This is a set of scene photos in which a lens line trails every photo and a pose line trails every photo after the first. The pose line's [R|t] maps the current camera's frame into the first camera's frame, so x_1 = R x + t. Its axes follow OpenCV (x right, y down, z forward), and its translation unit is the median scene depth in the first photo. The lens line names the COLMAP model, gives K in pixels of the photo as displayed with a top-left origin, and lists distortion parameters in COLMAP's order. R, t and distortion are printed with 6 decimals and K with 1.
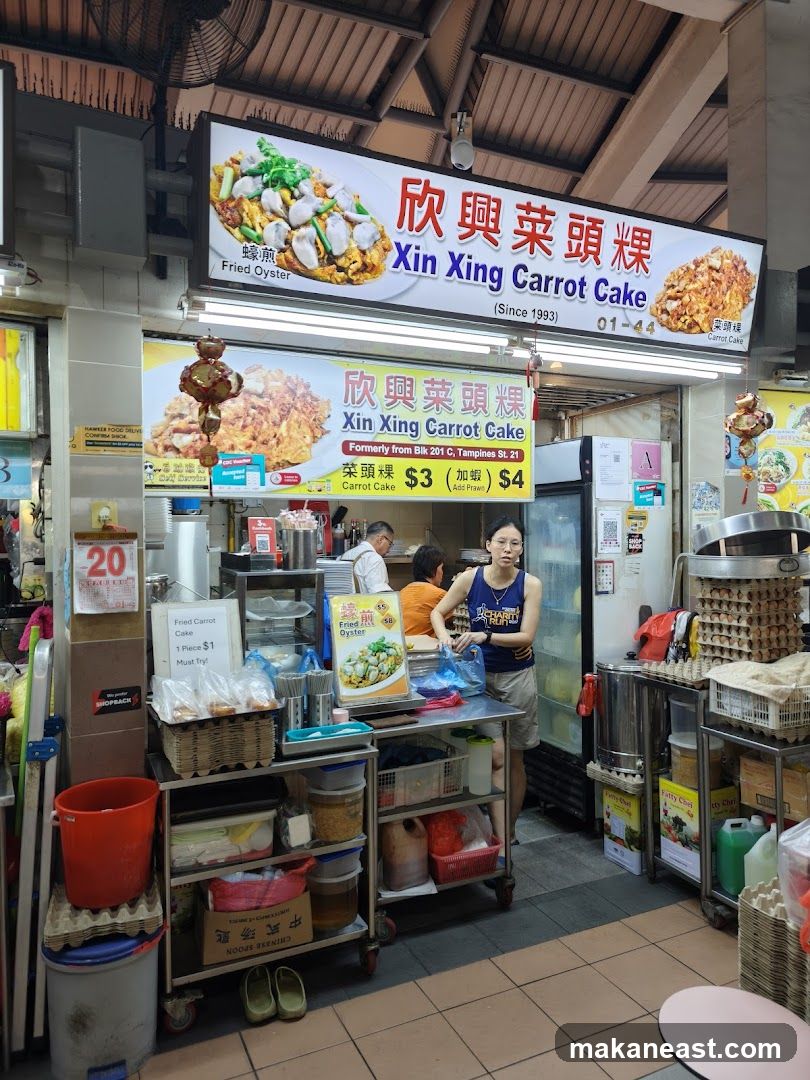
lens RADIAL K [[732.7, 0, 405.0], [0, 732.7, 540.0], [0, 0, 1]] dist [0.040280, 0.000143]
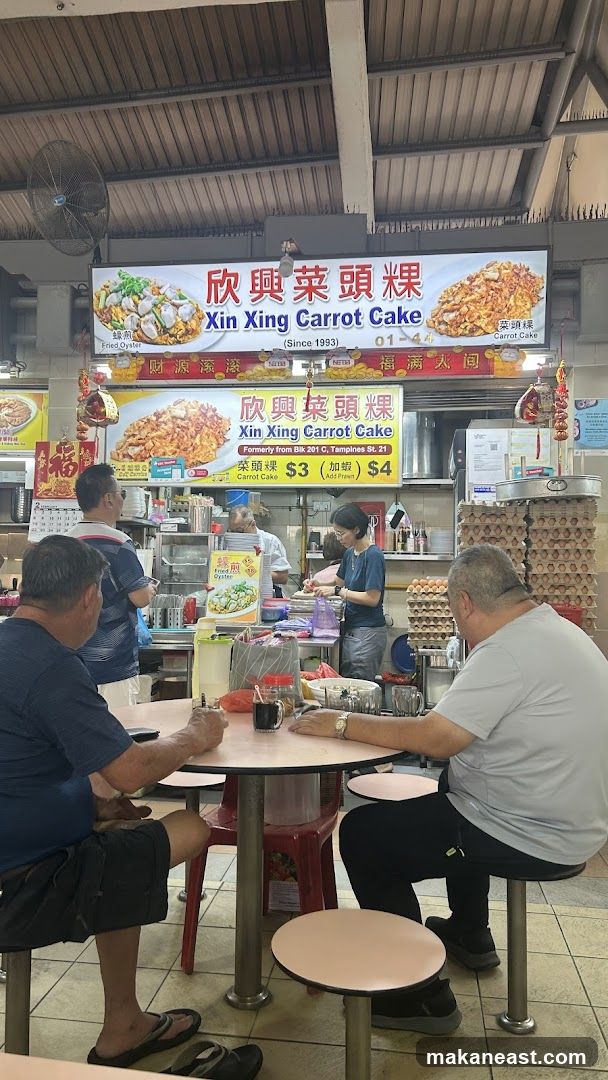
lens RADIAL K [[778.6, 0, 296.4], [0, 778.6, 540.2], [0, 0, 1]] dist [0.138130, -0.309089]
pose [[0.837299, -0.000717, -0.546745, 0.922113], [-0.027322, 0.998695, -0.043152, 0.122292], [0.546062, 0.051069, 0.836187, -0.221753]]
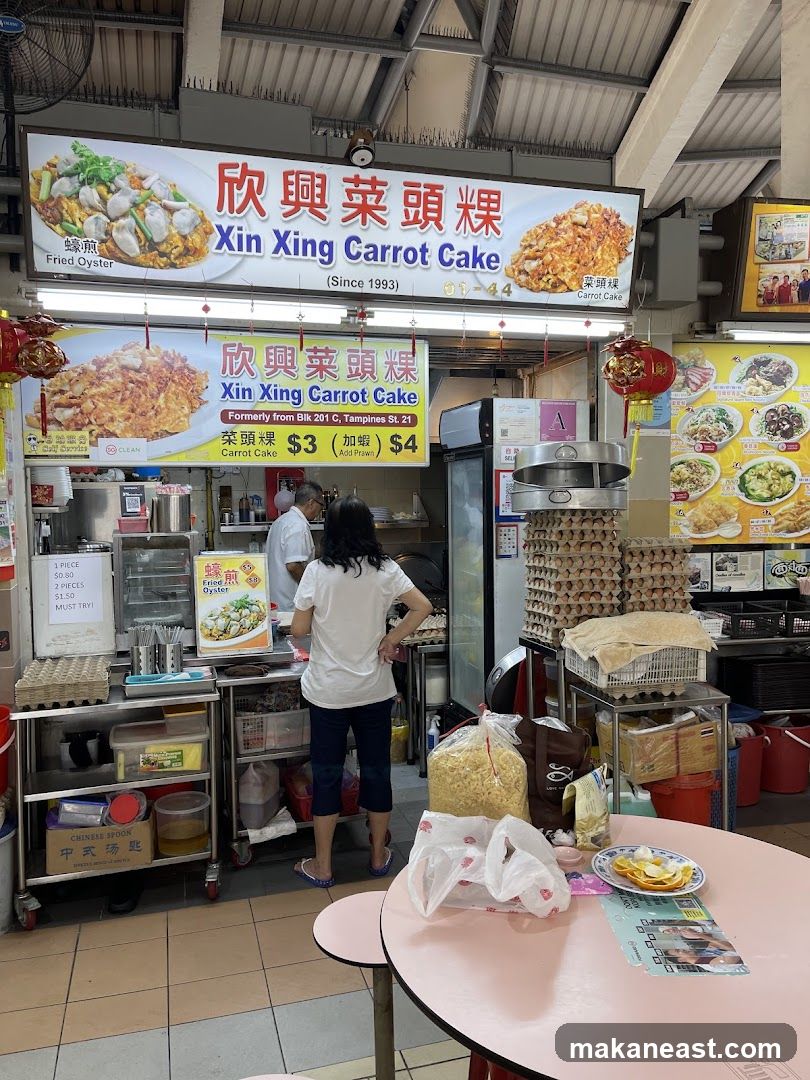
lens RADIAL K [[793.7, 0, 389.6], [0, 793.7, 545.1], [0, 0, 1]] dist [0.038756, -0.003141]
pose [[0.986094, 0.004663, -0.166124, 0.378741], [0.003784, 0.998717, 0.050494, 0.001909], [0.166147, -0.050421, 0.984811, -0.109403]]
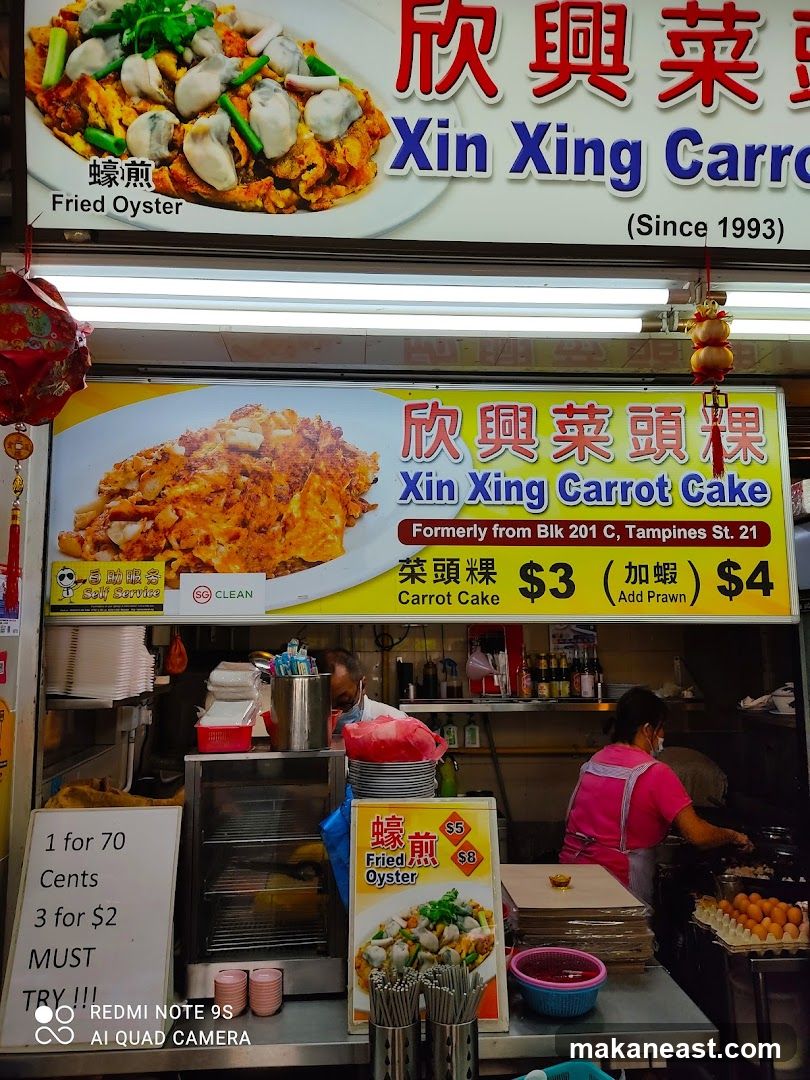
lens RADIAL K [[785.3, 0, 407.2], [0, 785.3, 542.8], [0, 0, 1]] dist [0.017778, -0.003196]
pose [[0.931004, -0.045782, -0.362126, 0.156637], [-0.004430, 0.990613, -0.136628, -0.037099], [0.364981, 0.128805, 0.922062, 0.477171]]
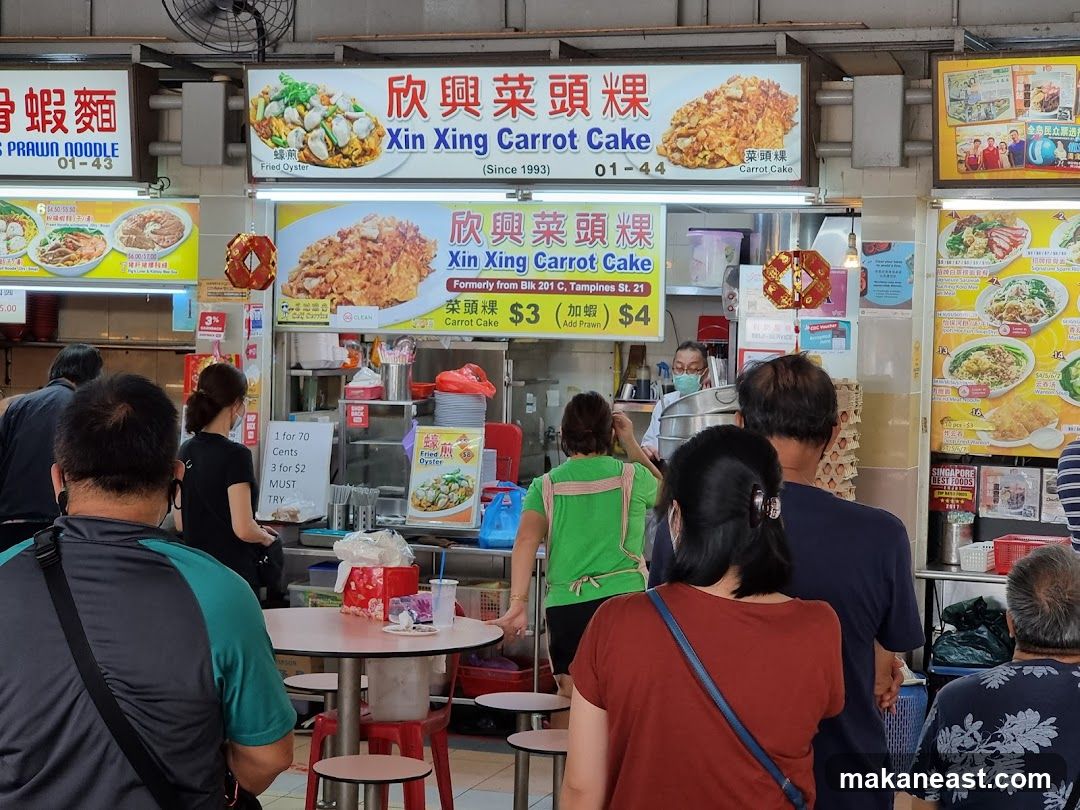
lens RADIAL K [[2051.1, 0, 572.7], [0, 2051.1, 500.9], [0, 0, 1]] dist [-0.535127, 5.737033]
pose [[0.744035, 0.081610, -0.663138, 2.172939], [-0.039344, 0.996141, 0.078449, -0.060375], [0.666981, -0.032278, 0.744375, -1.136217]]
